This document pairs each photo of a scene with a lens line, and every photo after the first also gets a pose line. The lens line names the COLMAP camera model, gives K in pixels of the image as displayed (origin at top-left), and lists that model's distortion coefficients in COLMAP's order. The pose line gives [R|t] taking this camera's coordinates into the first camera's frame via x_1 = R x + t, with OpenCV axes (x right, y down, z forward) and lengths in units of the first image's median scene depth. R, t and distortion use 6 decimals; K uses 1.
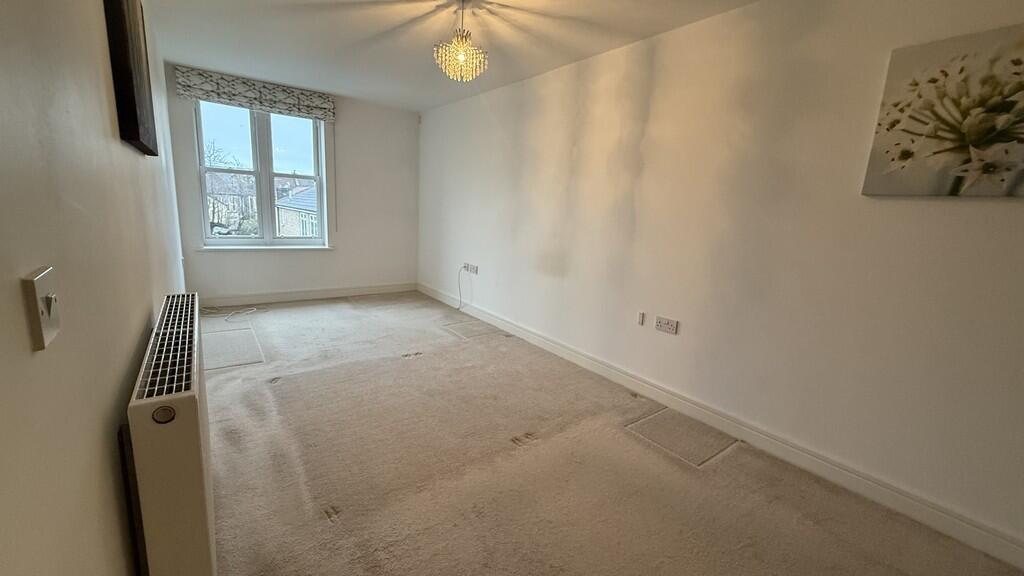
lens RADIAL K [[408.0, 0, 509.7], [0, 408.0, 286.8], [0, 0, 1]] dist [0.001557, -0.000010]
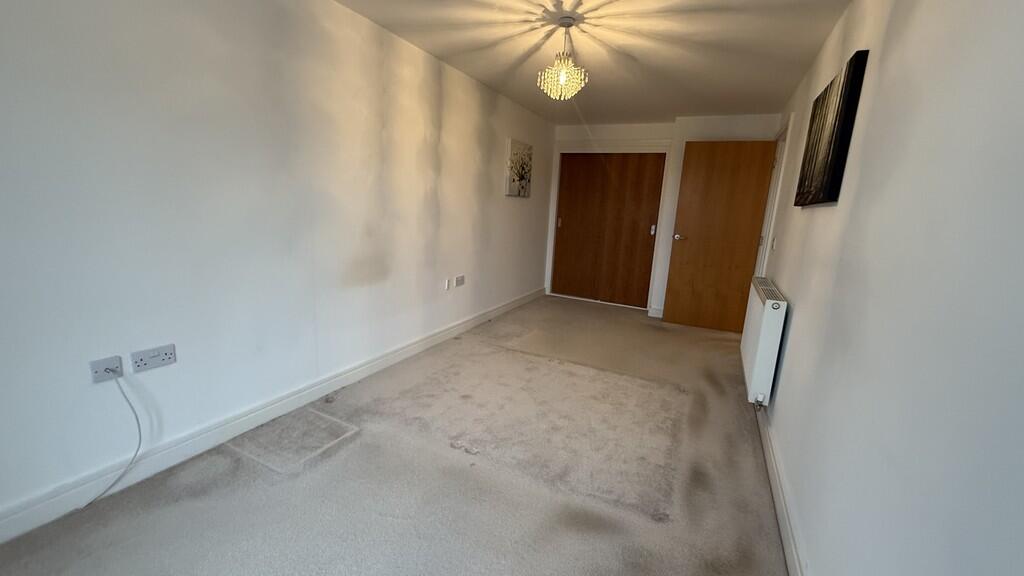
lens RADIAL K [[408.0, 0, 509.7], [0, 408.0, 286.8], [0, 0, 1]] dist [0.001557, -0.000010]
pose [[-0.446582, -0.256617, 0.857154, -0.938432], [0.091407, 0.939892, 0.329011, -0.344655], [-0.890062, 0.225281, -0.396282, 1.404255]]
